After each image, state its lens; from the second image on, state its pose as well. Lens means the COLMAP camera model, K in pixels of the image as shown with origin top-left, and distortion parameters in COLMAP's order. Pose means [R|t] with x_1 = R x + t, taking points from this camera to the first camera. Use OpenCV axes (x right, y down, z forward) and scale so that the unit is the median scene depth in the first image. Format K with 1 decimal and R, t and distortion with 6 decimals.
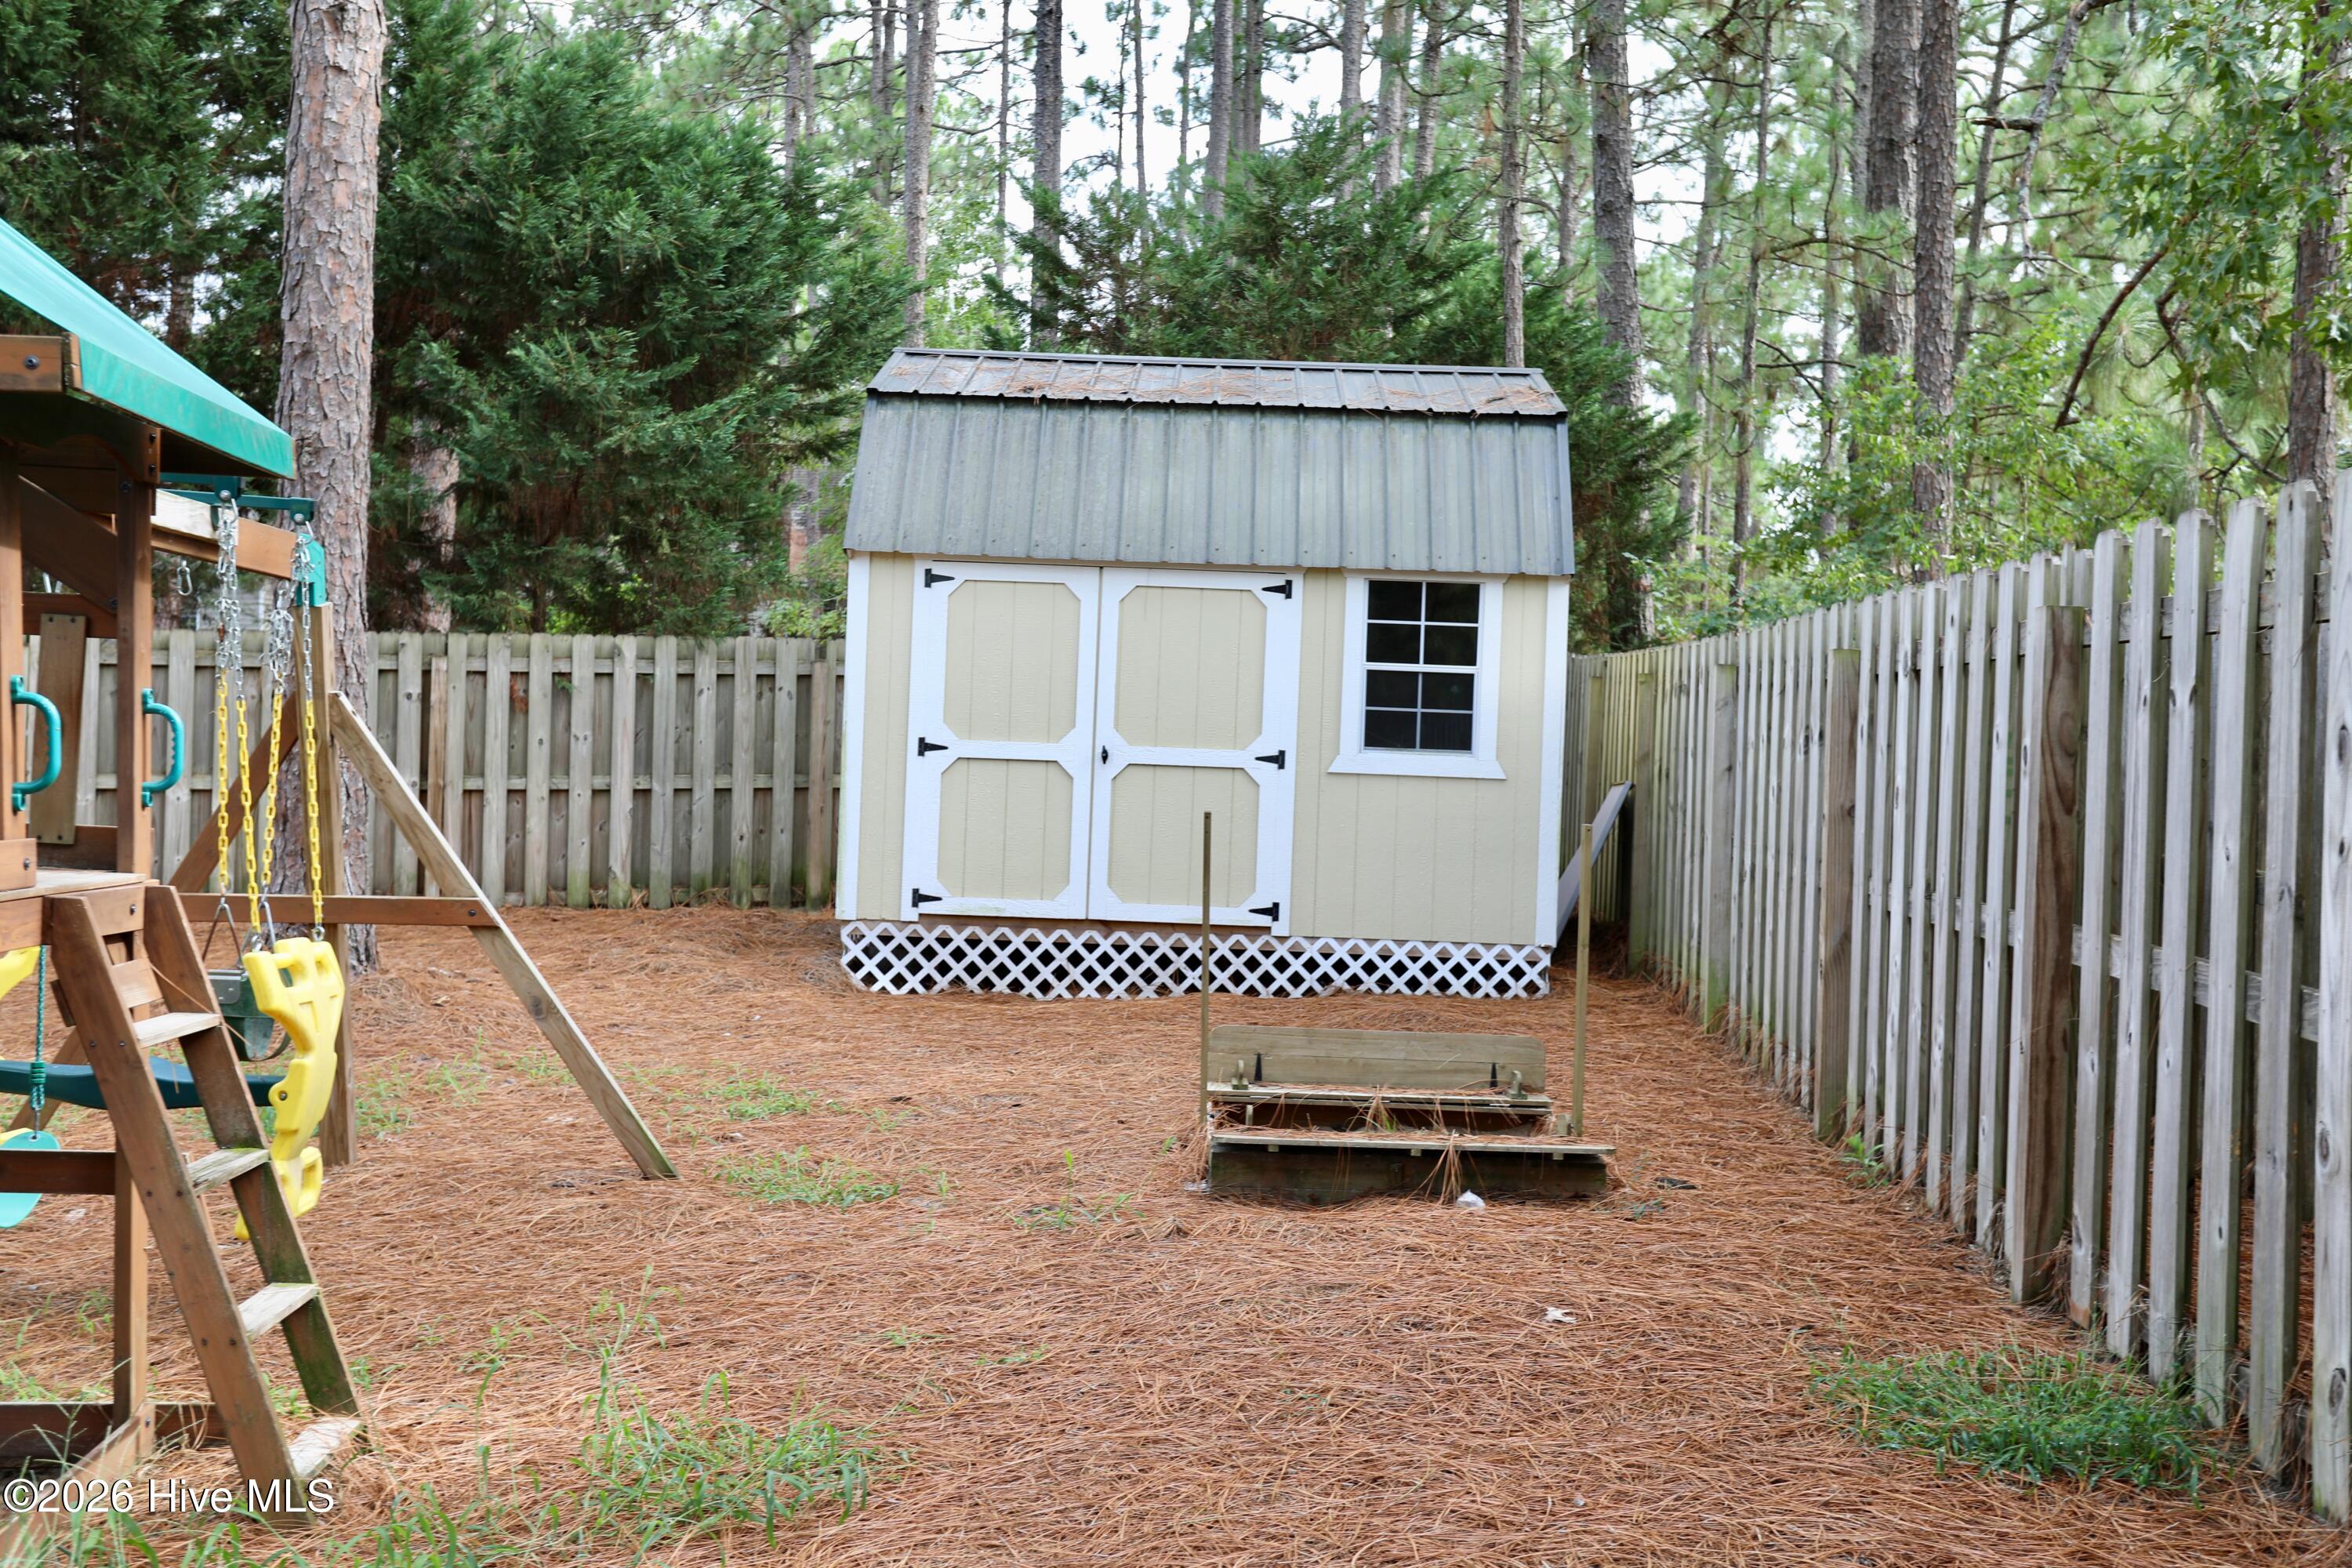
lens RADIAL K [[2337.0, 0, 1176.0], [0, 2337.0, 784.0], [0, 0, 1]] dist [-0.002837, -0.002112]
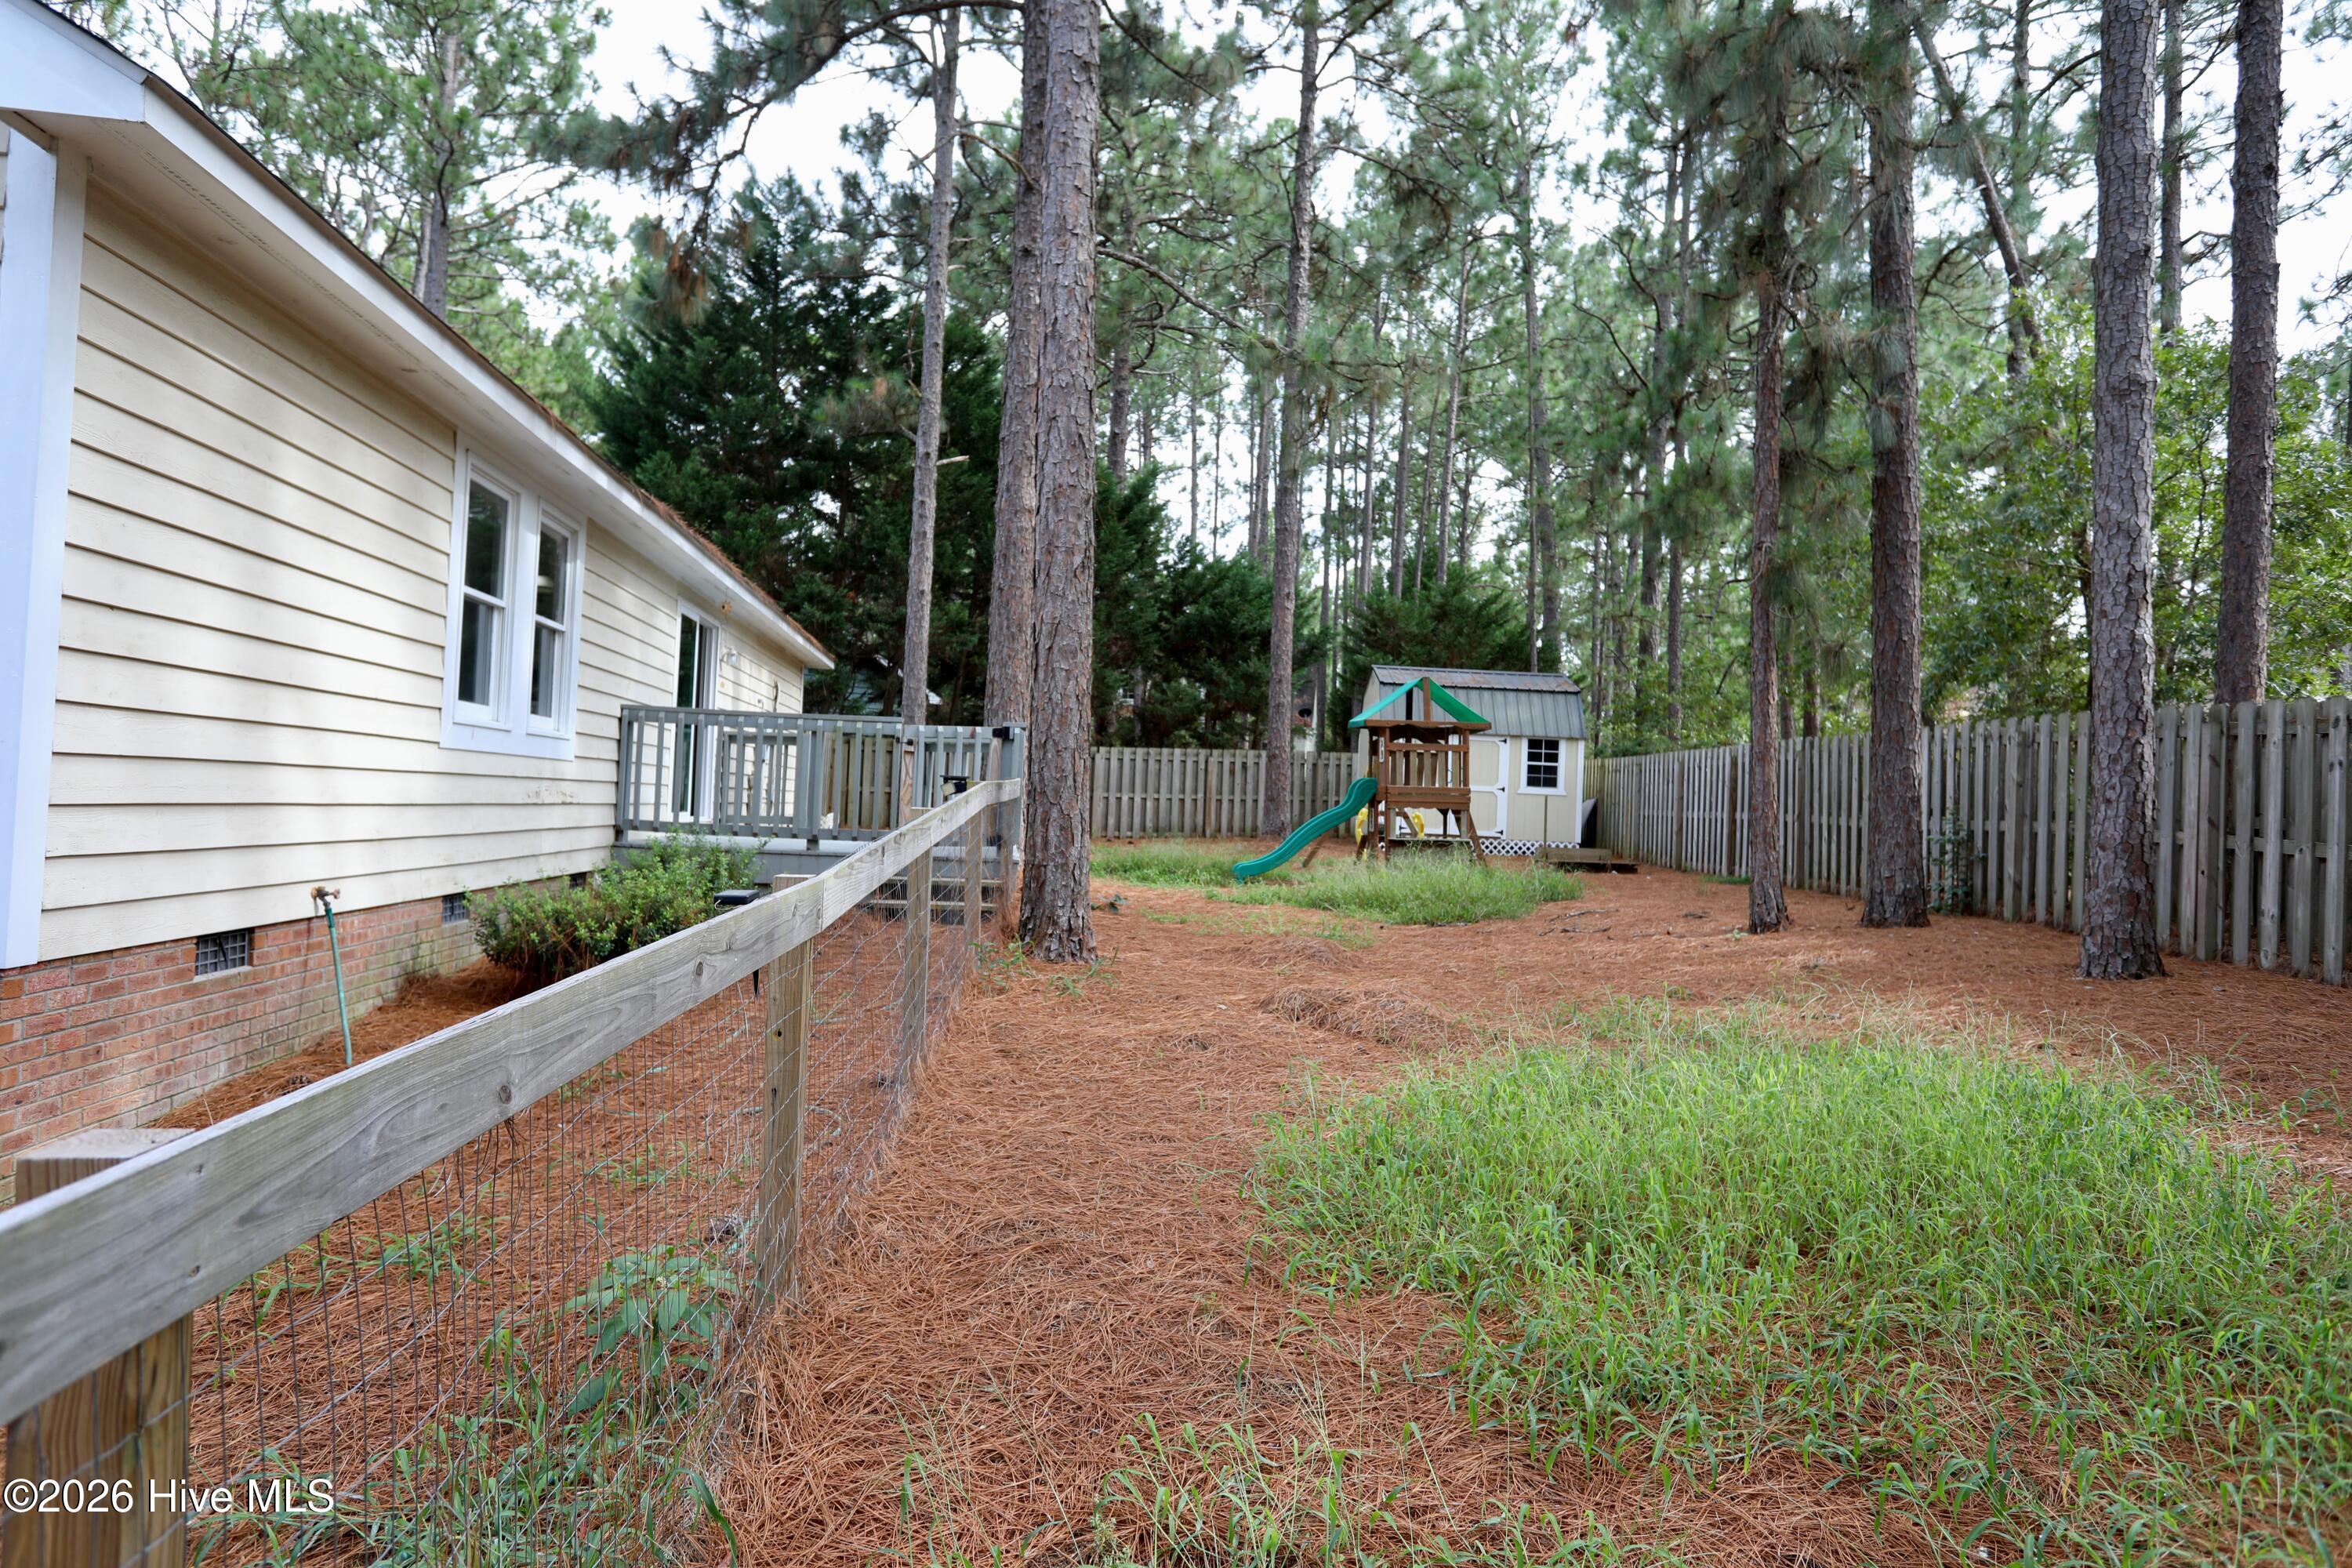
lens RADIAL K [[1413.7, 0, 1180.3], [0, 1413.7, 756.5], [0, 0, 1]] dist [-0.056376, 0.051003]
pose [[0.999862, 0.008179, 0.014455, -0.472549], [-0.007467, 0.998787, -0.048662, 0.046970], [-0.014836, 0.048547, 0.998711, -1.114812]]
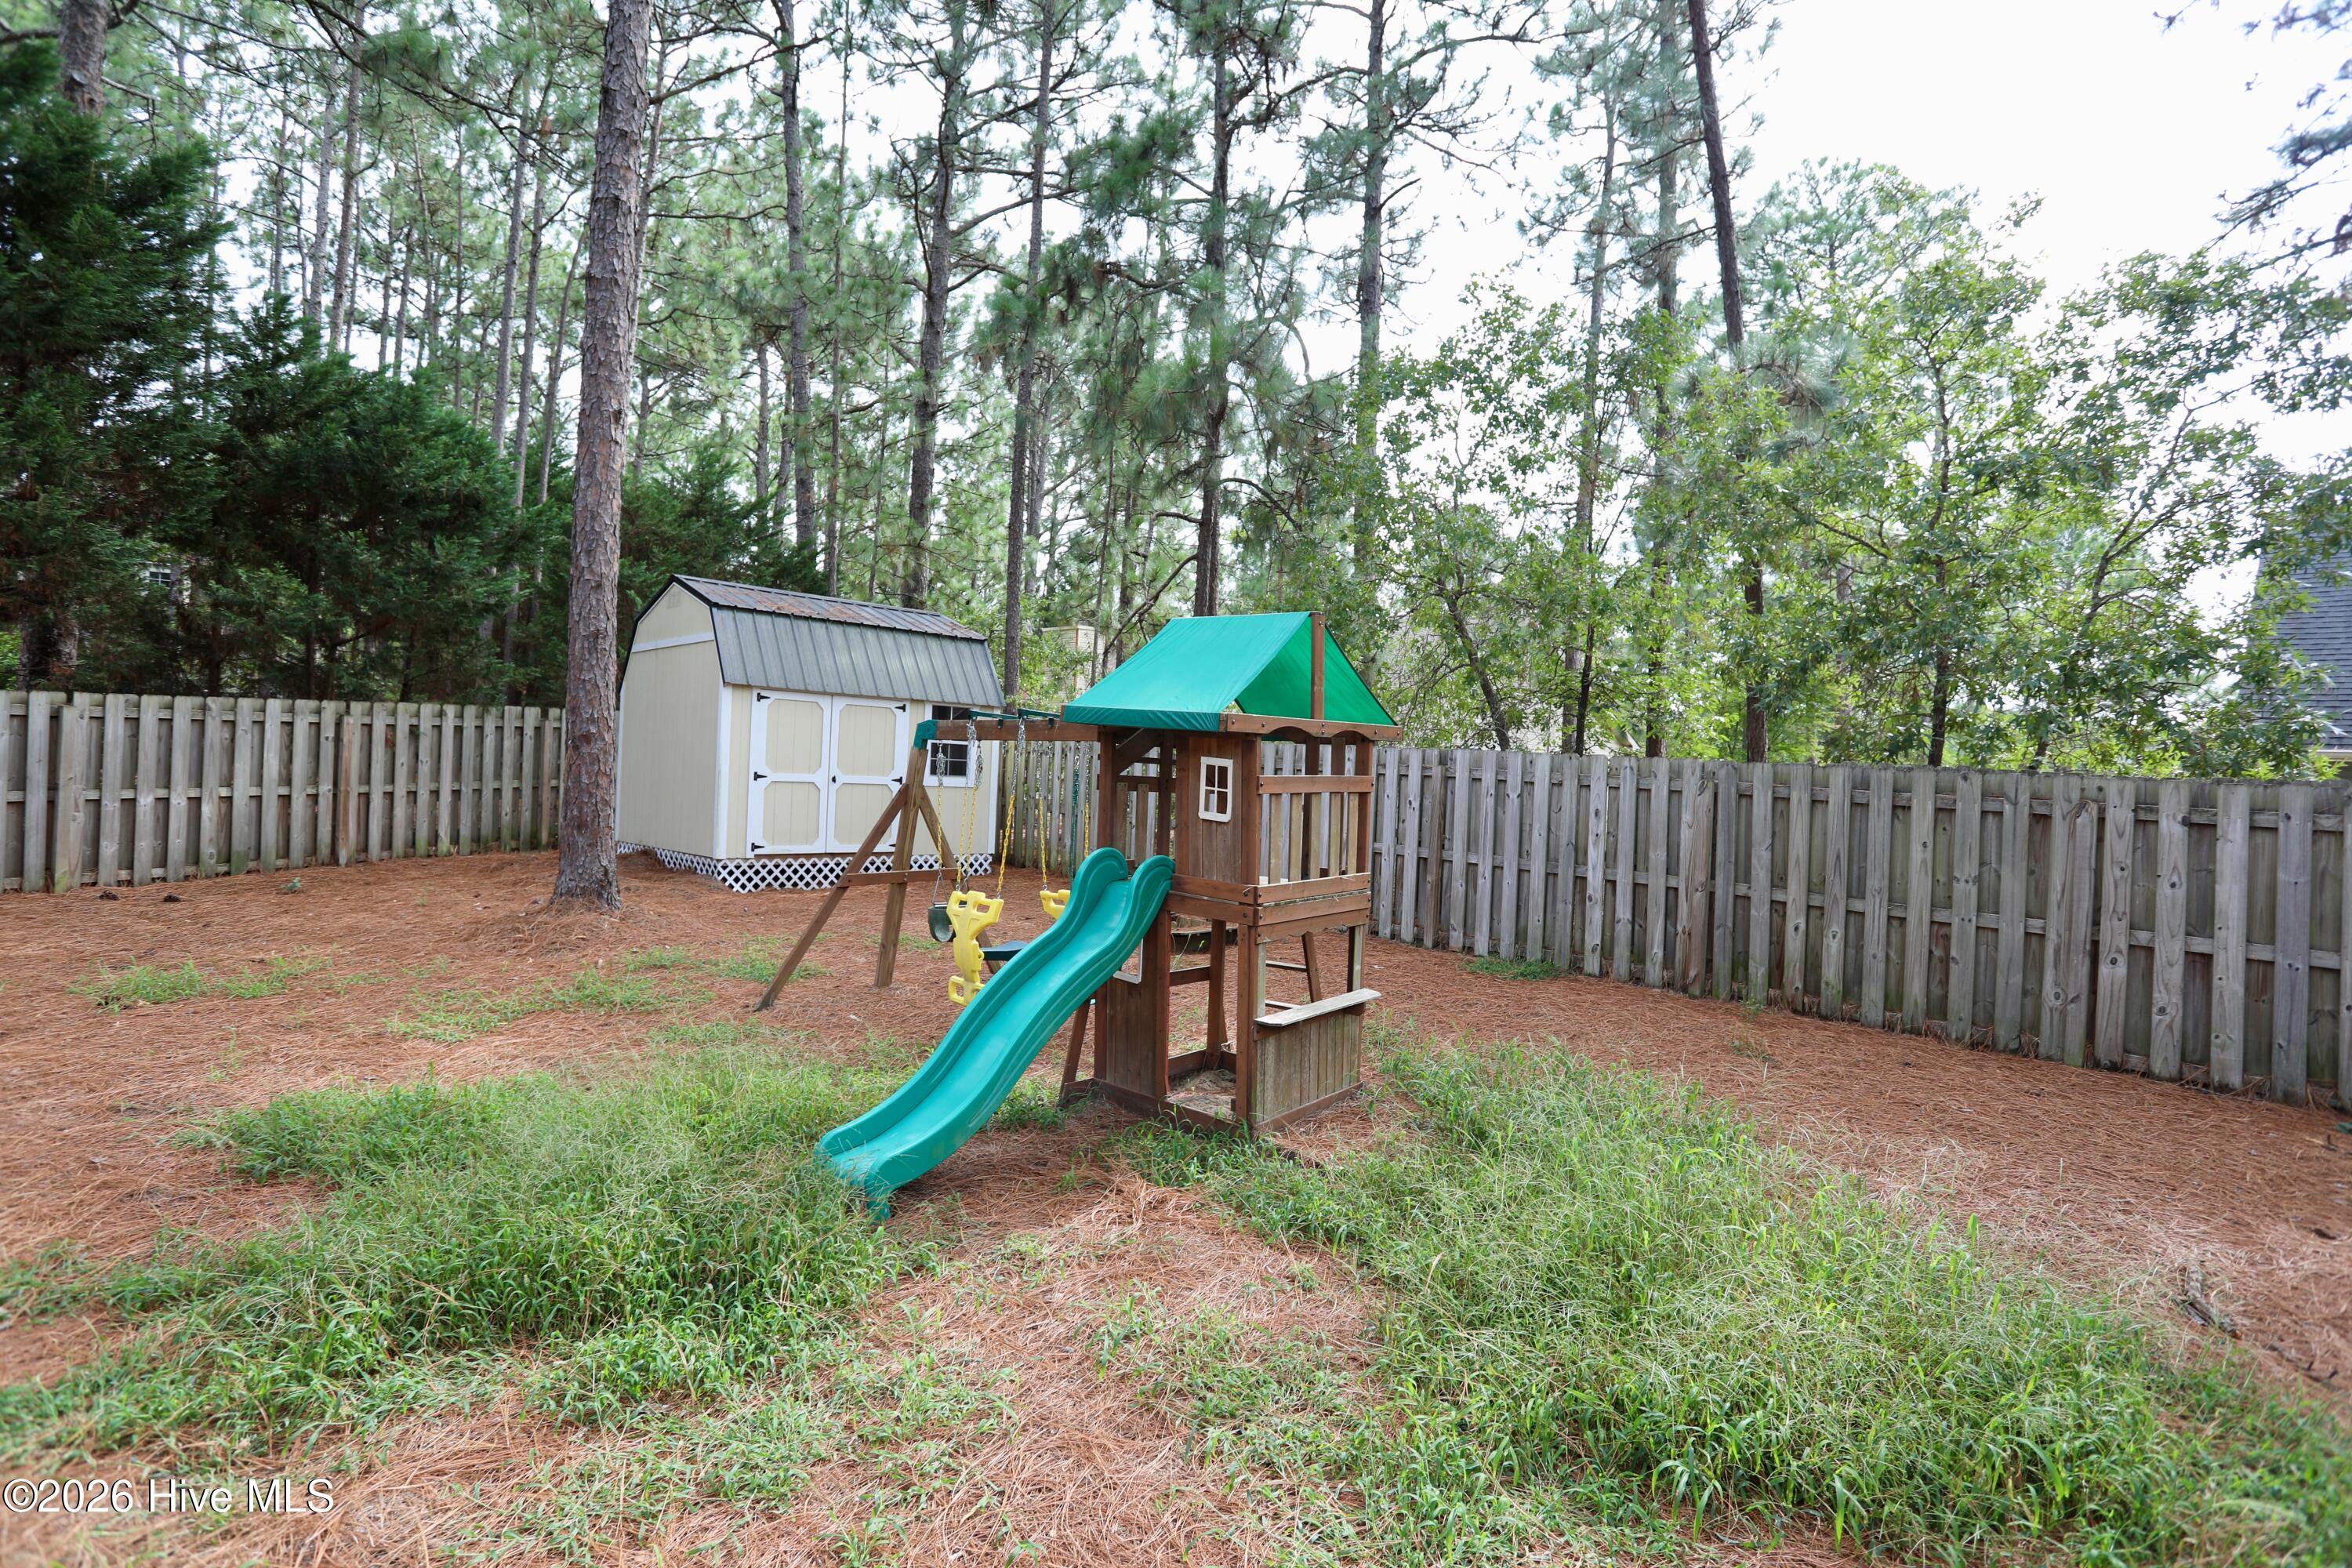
lens RADIAL K [[1143.8, 0, 1173.0], [0, 1143.8, 768.9], [0, 0, 1]] dist [-0.079849, 0.036541]
pose [[0.698144, -0.004562, 0.715943, -0.581735], [-0.011373, 0.999783, 0.017460, -0.044950], [-0.715867, -0.020332, 0.697941, 0.005588]]
